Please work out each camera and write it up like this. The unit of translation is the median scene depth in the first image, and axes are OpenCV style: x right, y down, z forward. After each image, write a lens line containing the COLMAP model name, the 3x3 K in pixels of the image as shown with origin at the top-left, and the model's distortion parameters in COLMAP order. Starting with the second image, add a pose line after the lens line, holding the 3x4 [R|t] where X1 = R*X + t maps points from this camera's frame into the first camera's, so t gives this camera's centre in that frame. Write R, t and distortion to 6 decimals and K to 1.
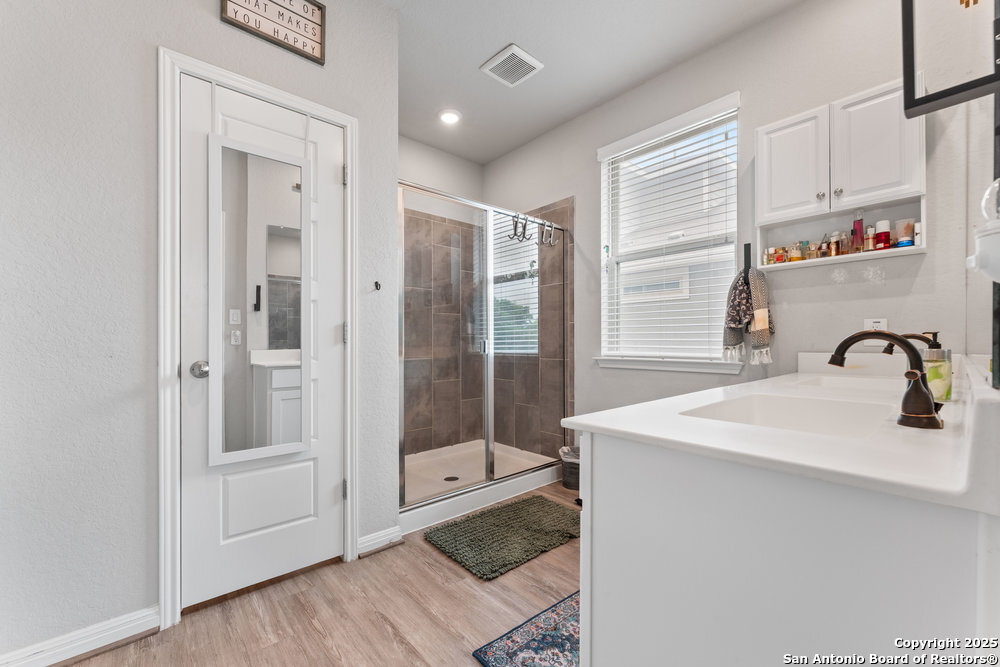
lens RADIAL K [[404.7, 0, 496.5], [0, 404.7, 340.8], [0, 0, 1]] dist [0.000164, 0.000004]
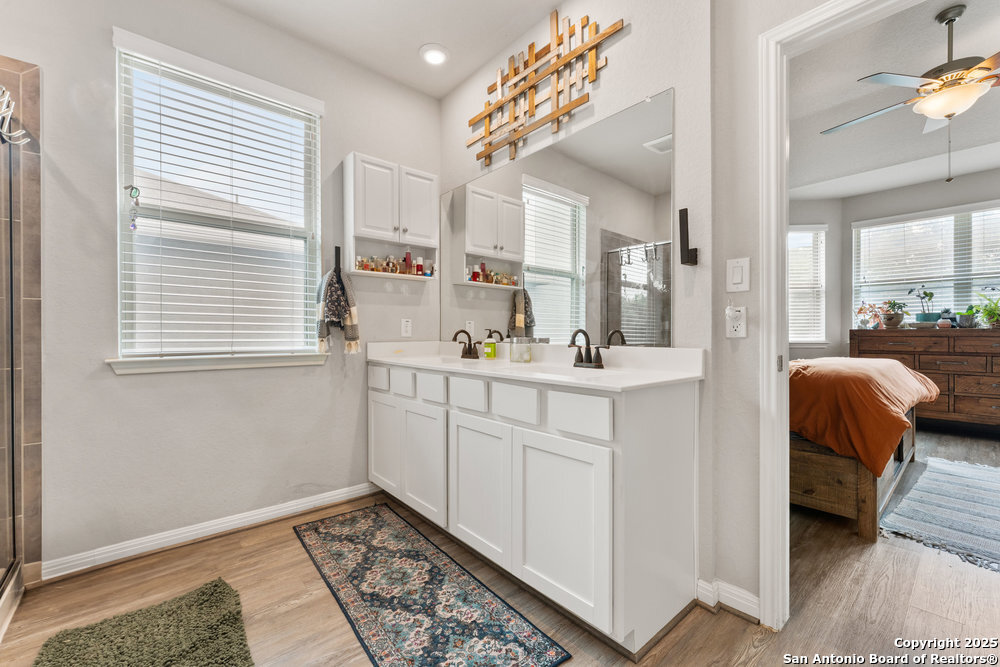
lens RADIAL K [[400.2, 0, 501.0], [0, 400.2, 336.6], [0, 0, 1]] dist [-0.000265, -0.000025]
pose [[0.014185, -0.000888, 0.999899, -0.509857], [0.001141, 0.999999, 0.000871, 0.008947], [-0.999899, 0.001129, 0.014186, 0.566609]]
